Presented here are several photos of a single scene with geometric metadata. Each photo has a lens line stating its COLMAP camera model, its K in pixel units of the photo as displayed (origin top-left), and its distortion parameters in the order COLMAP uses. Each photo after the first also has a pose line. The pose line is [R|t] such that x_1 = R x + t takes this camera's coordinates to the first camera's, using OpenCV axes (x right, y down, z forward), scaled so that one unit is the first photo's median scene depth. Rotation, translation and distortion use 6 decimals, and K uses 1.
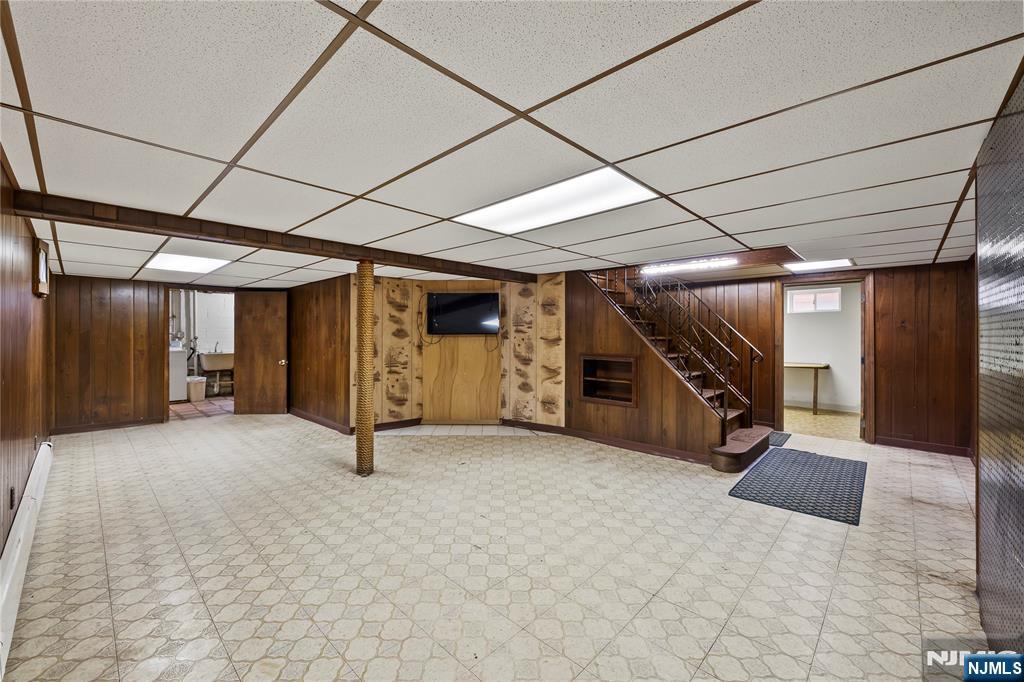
lens RADIAL K [[413.0, 0, 504.2], [0, 413.0, 345.9], [0, 0, 1]] dist [-0.001816, 0.000069]
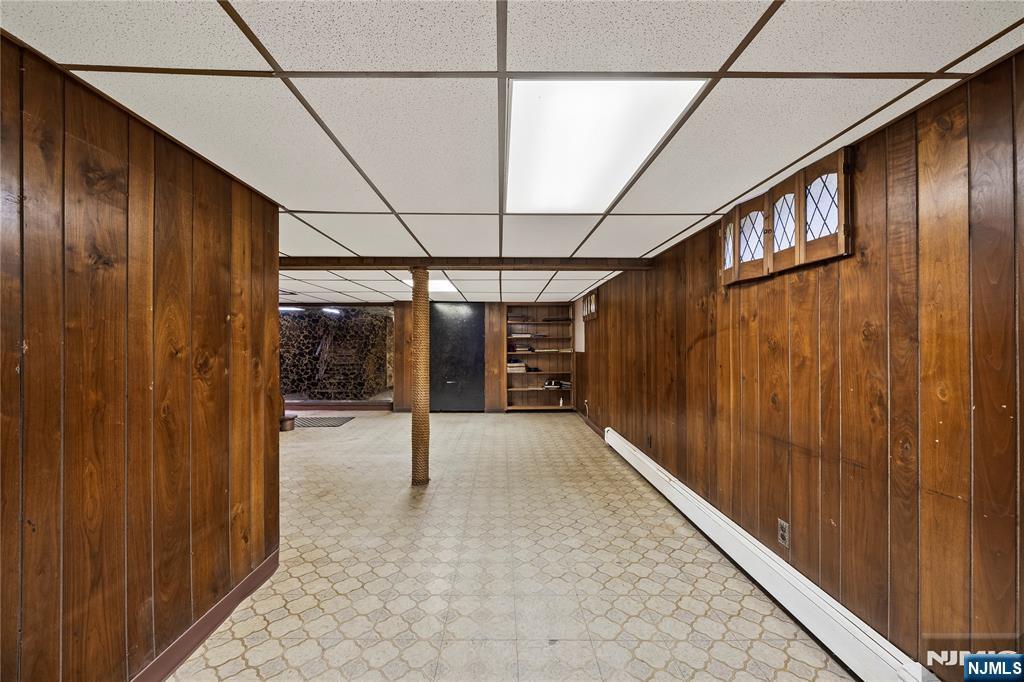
lens RADIAL K [[413.0, 0, 504.2], [0, 413.0, 345.9], [0, 0, 1]] dist [-0.001816, 0.000069]
pose [[-0.704373, -0.001931, 0.709827, -1.323627], [0.018085, 0.999623, 0.020666, -0.040753], [-0.709599, 0.027394, -0.704073, 1.734982]]
